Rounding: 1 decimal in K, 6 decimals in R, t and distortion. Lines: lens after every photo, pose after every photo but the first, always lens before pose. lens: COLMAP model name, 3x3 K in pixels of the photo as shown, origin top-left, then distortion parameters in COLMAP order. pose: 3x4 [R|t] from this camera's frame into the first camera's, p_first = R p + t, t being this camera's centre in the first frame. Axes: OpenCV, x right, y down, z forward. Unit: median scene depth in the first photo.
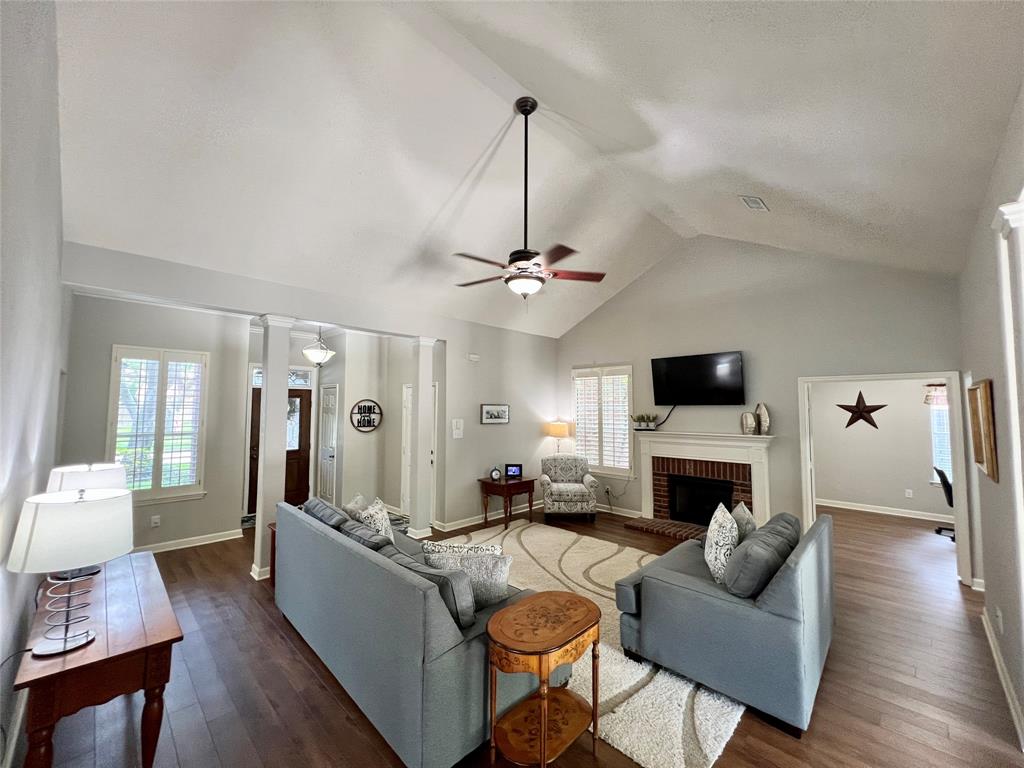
lens RADIAL K [[412.2, 0, 517.1], [0, 412.2, 383.4], [0, 0, 1]] dist [0.002165, 0.000141]
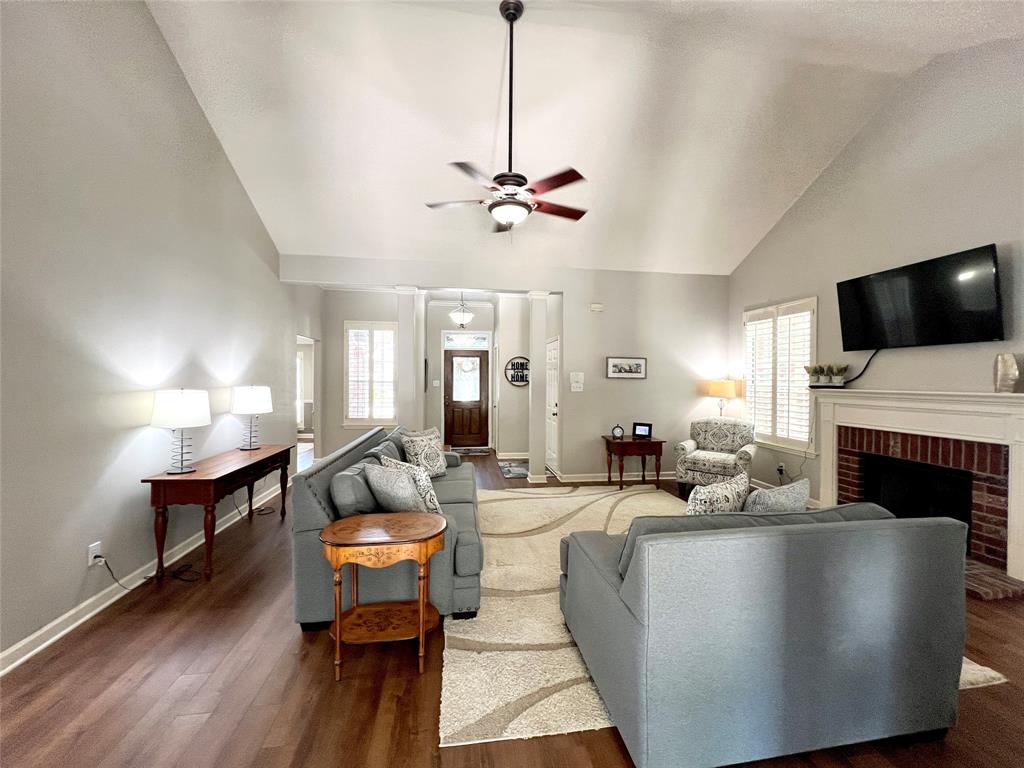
lens RADIAL K [[412.2, 0, 514.6], [0, 412.2, 383.7], [0, 0, 1]] dist [0.002165, 0.000141]
pose [[0.793175, 0.010682, -0.608900, 0.316713], [0.032088, 0.997724, 0.059303, 0.048744], [0.608148, -0.066577, 0.791027, 0.128336]]
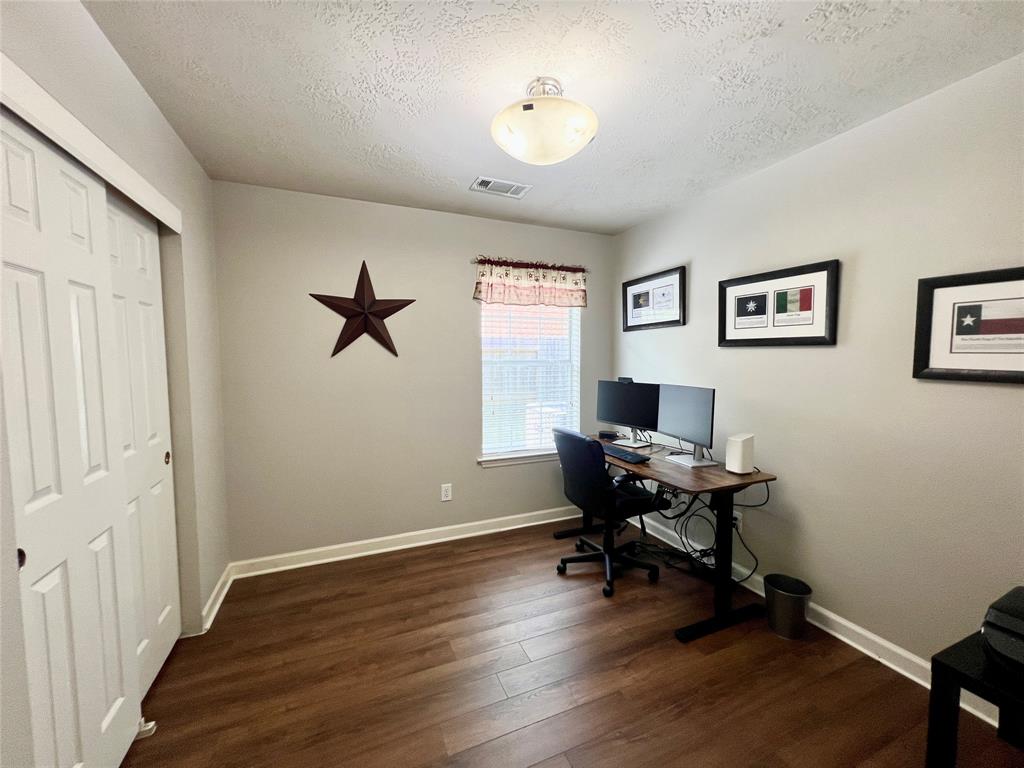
lens RADIAL K [[412.2, 0, 512.6], [0, 412.2, 379.3], [0, 0, 1]] dist [0.002165, 0.000141]
pose [[0.390744, -0.064498, 0.918237, 0.608454], [-0.053047, 0.994307, 0.092415, 0.101089], [-0.918970, -0.084820, 0.385098, 0.831916]]
